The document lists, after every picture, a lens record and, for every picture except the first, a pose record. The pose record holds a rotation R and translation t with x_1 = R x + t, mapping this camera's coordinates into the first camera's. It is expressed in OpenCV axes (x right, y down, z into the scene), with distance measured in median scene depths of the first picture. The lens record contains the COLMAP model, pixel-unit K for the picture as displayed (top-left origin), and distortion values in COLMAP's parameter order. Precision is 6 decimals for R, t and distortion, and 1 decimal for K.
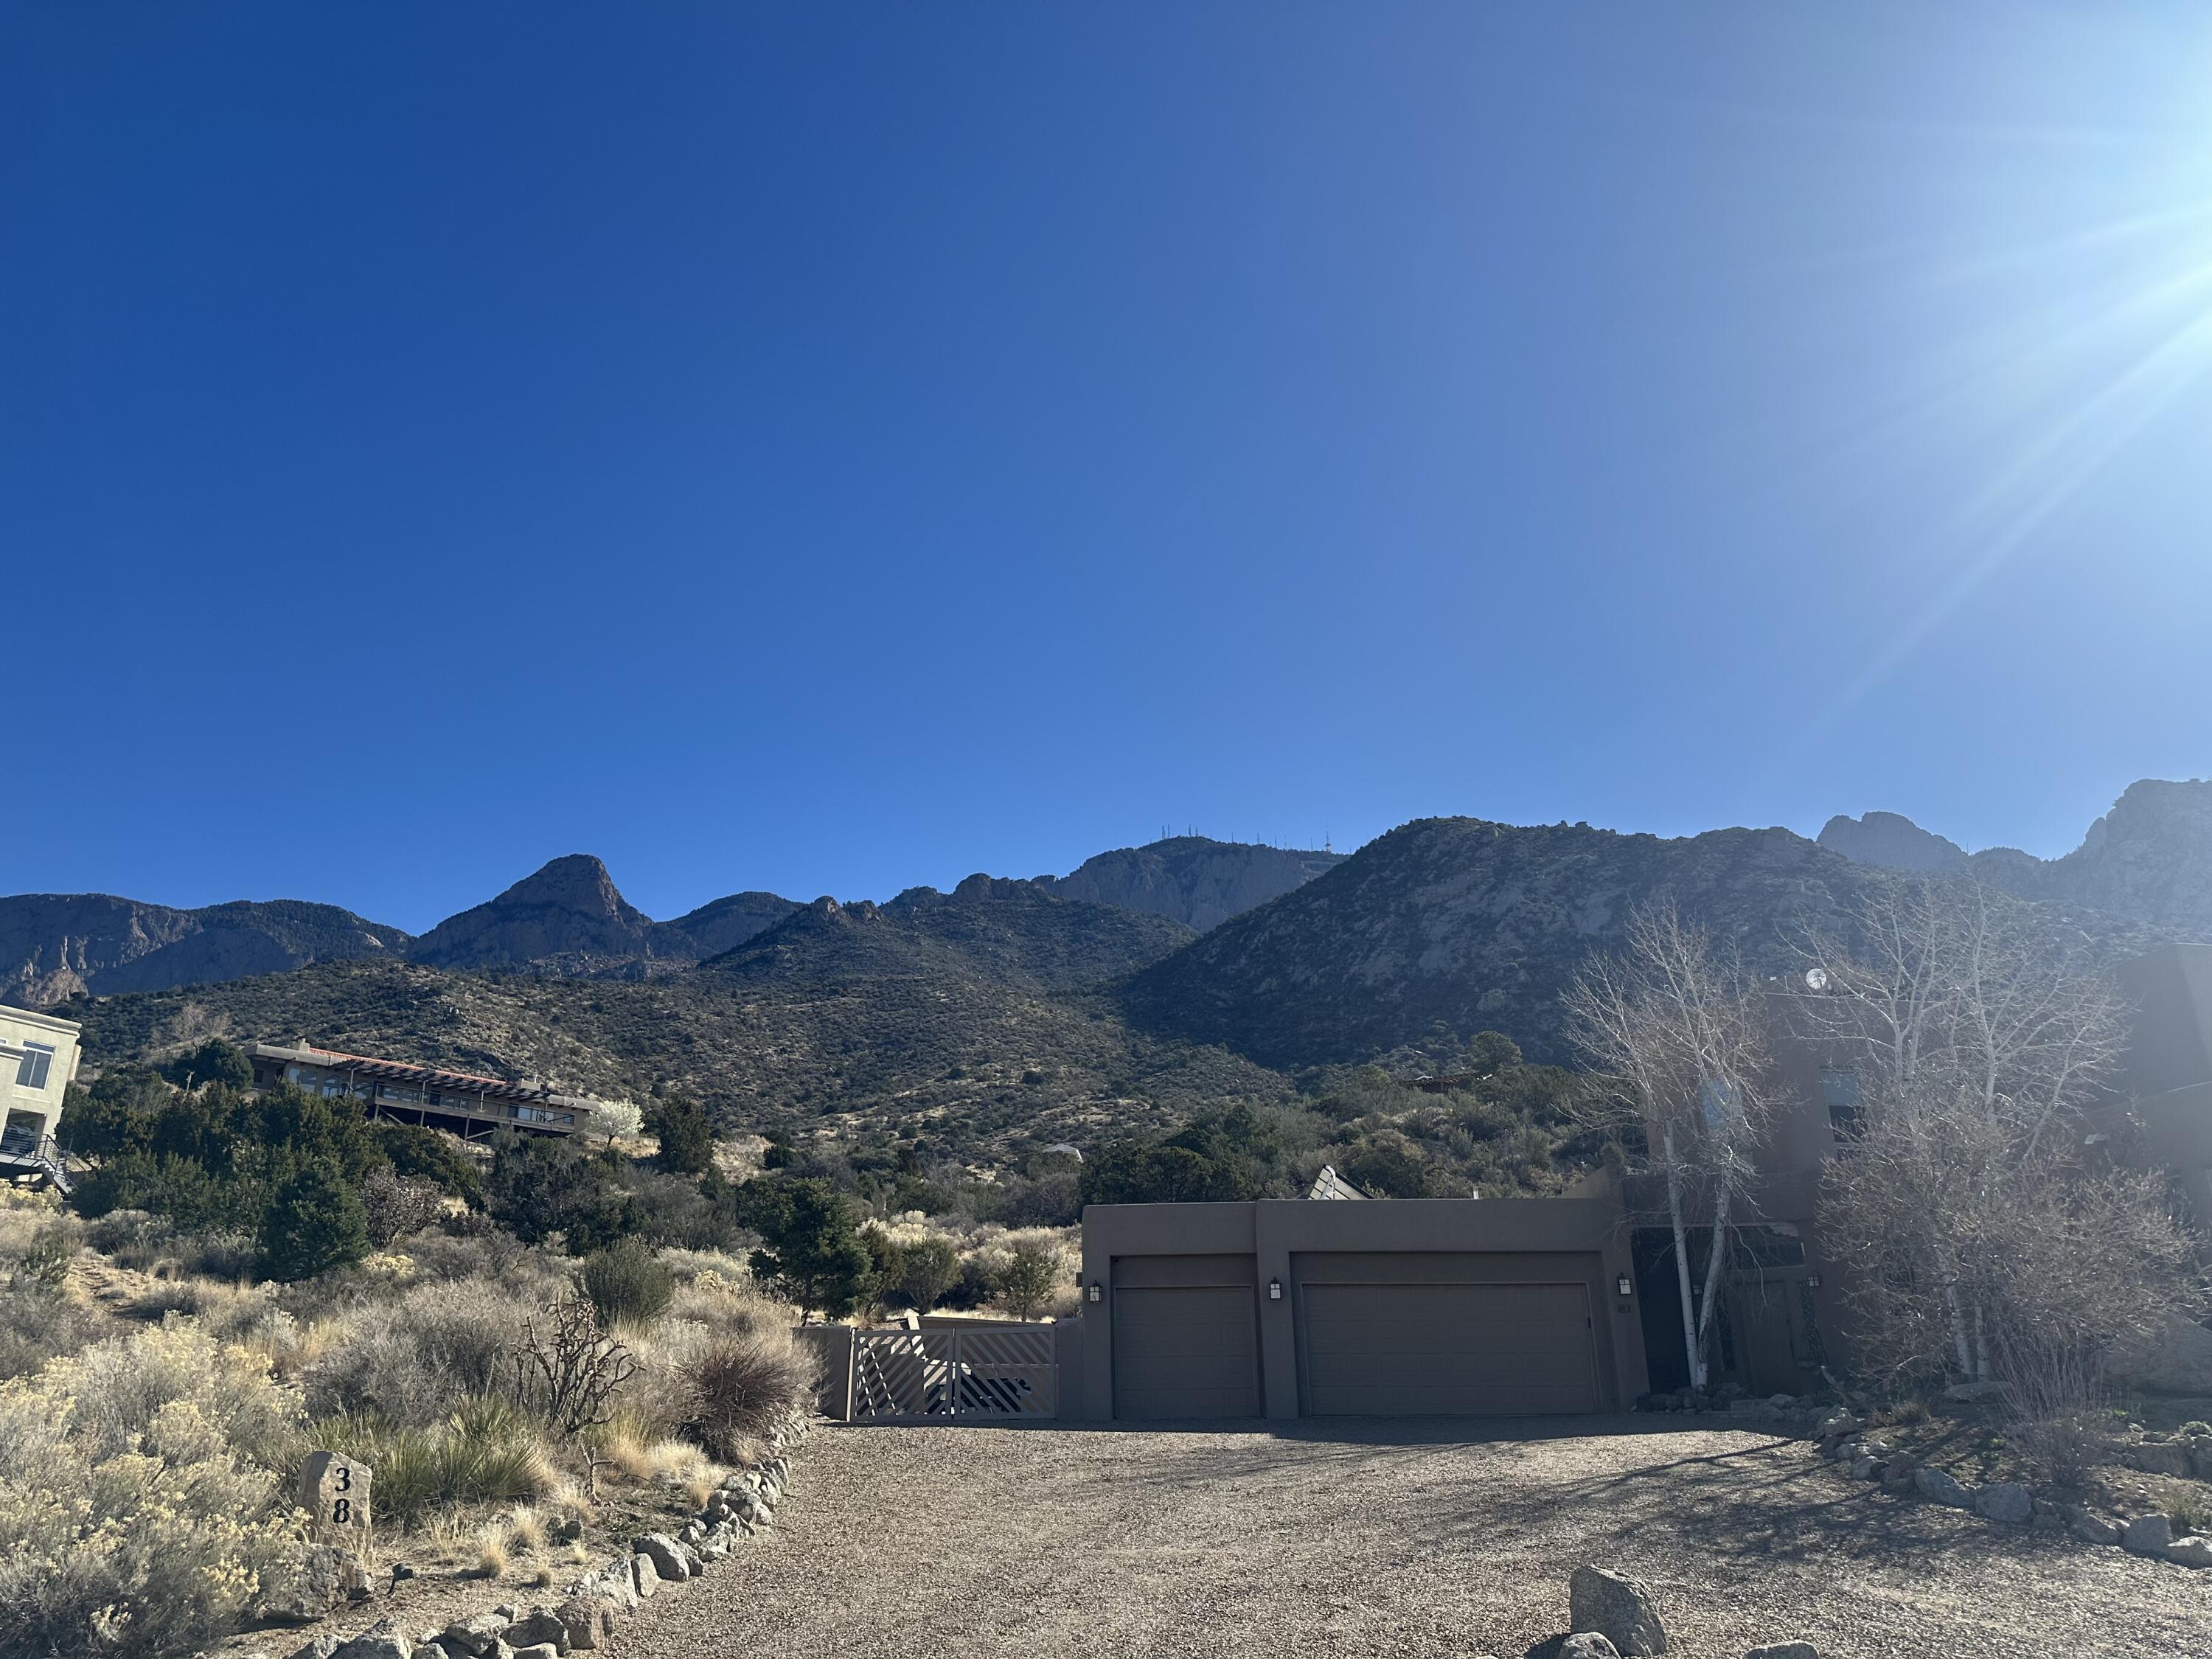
lens RADIAL K [[1406.4, 0, 1029.5], [0, 1406.4, 867.0], [0, 0, 1]] dist [0.077576, -0.119598]
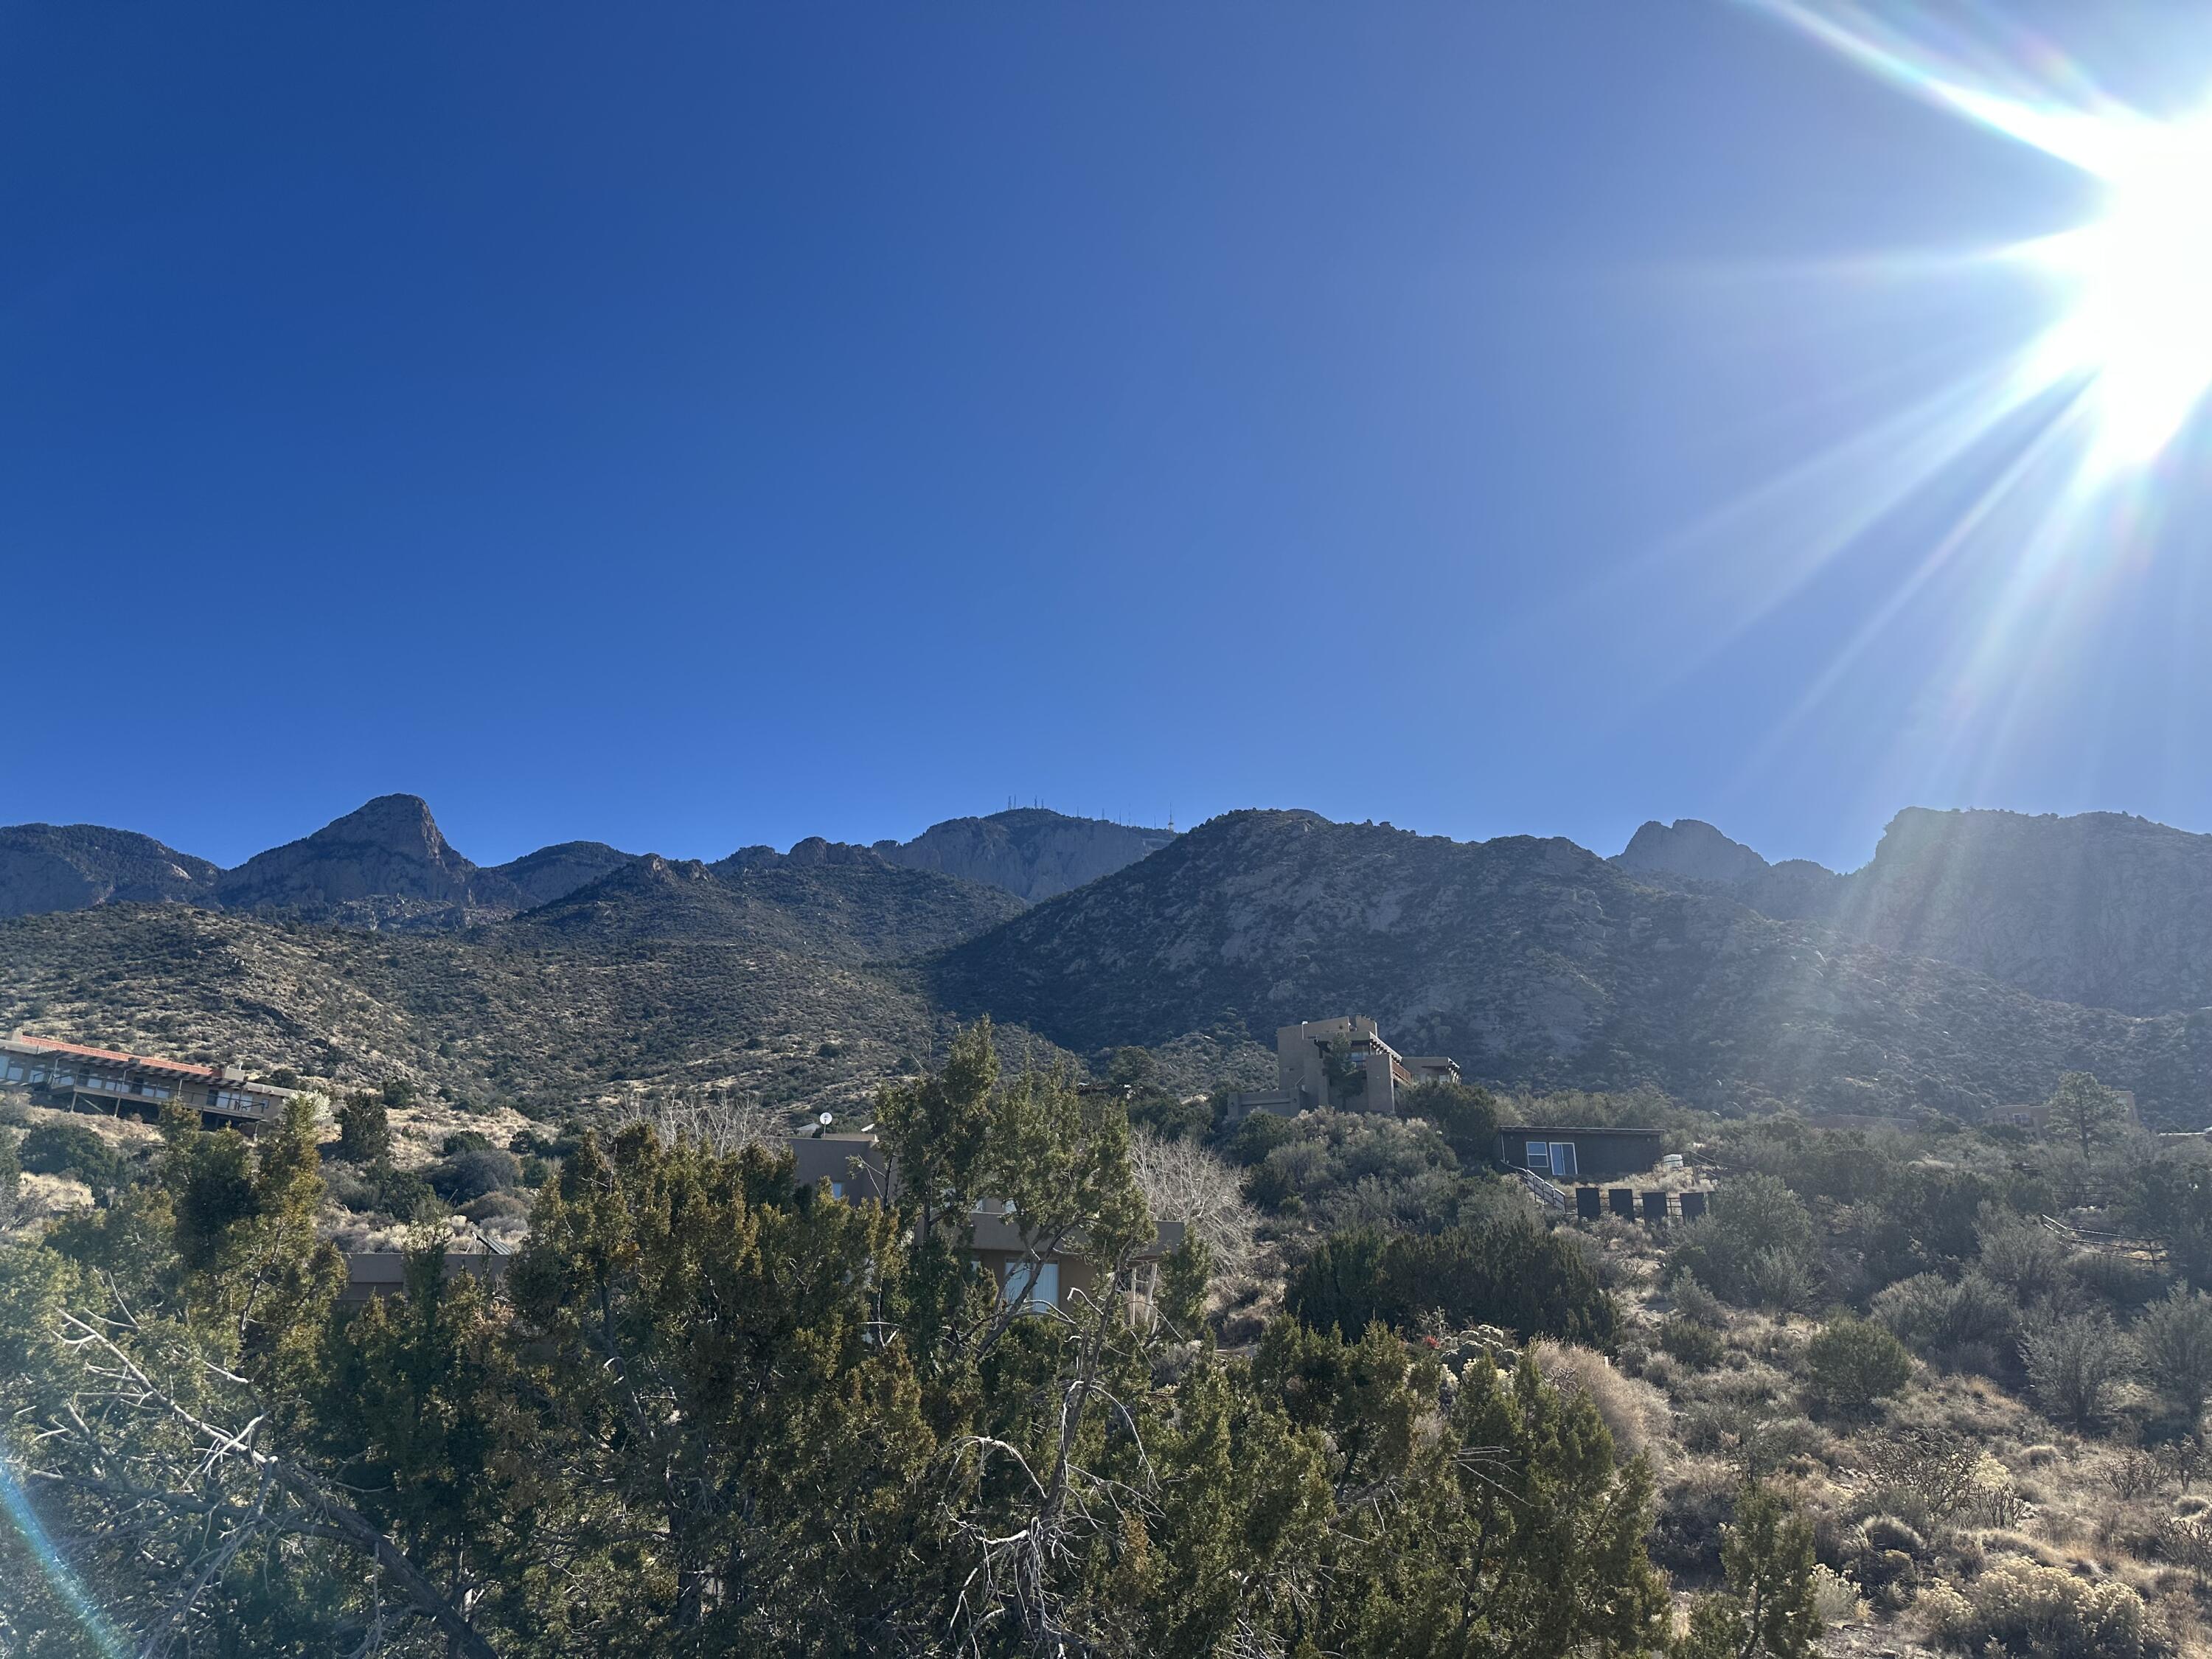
lens RADIAL K [[1499.3, 0, 1109.7], [0, 1499.3, 803.1], [0, 0, 1]] dist [0.041507, -0.087535]
pose [[0.993887, 0.053531, 0.096554, 0.079881], [-0.053874, 0.998547, 0.000953, -0.037194], [-0.096363, -0.006149, 0.995327, -0.093199]]
